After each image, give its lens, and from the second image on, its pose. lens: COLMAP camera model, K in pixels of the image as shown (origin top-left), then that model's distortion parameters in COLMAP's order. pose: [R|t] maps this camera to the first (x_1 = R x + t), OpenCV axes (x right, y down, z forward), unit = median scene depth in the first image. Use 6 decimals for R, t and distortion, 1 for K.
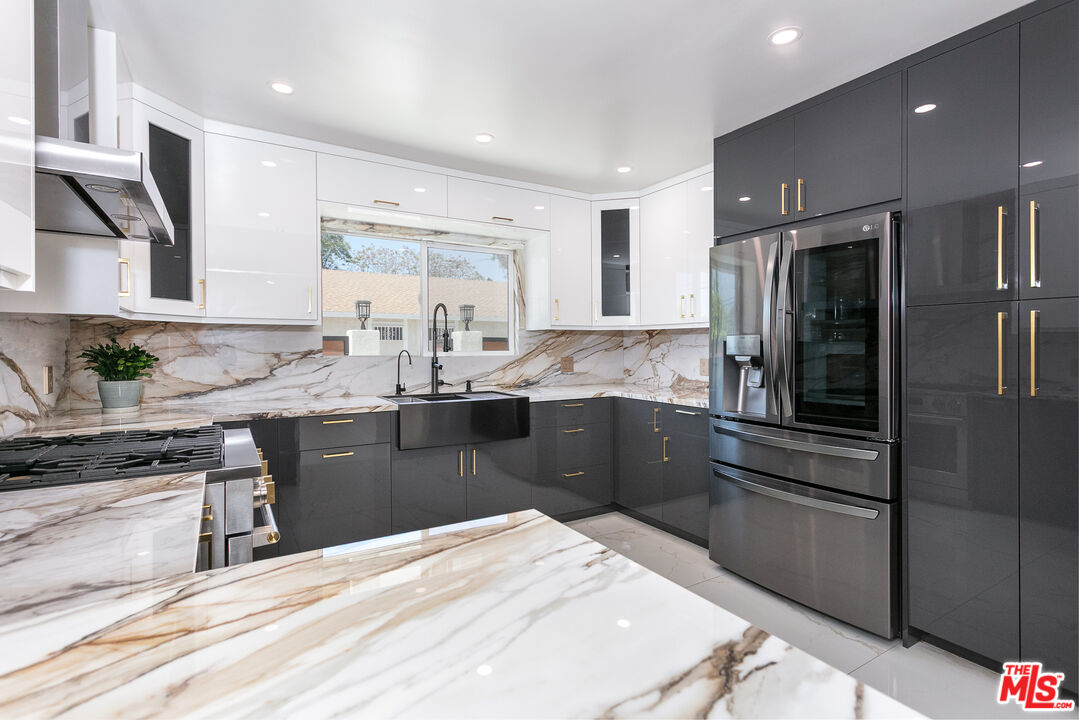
lens RADIAL K [[514.6, 0, 536.7], [0, 514.6, 346.4], [0, 0, 1]] dist [0.002585, 0.000907]
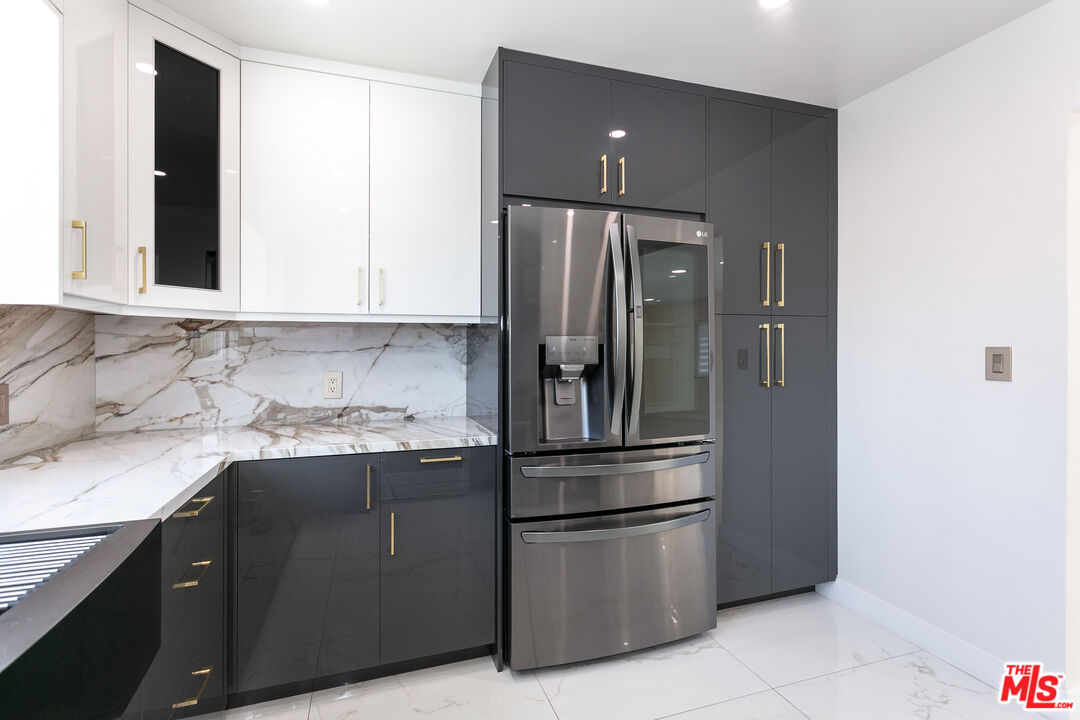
lens RADIAL K [[515.0, 0, 537.2], [0, 515.0, 346.3], [0, 0, 1]] dist [0.002585, 0.000907]
pose [[0.220599, 0.005376, 0.975350, -0.264842], [0.005844, 0.999960, -0.006833, -0.001546], [-0.975347, 0.007207, 0.220559, 0.693521]]
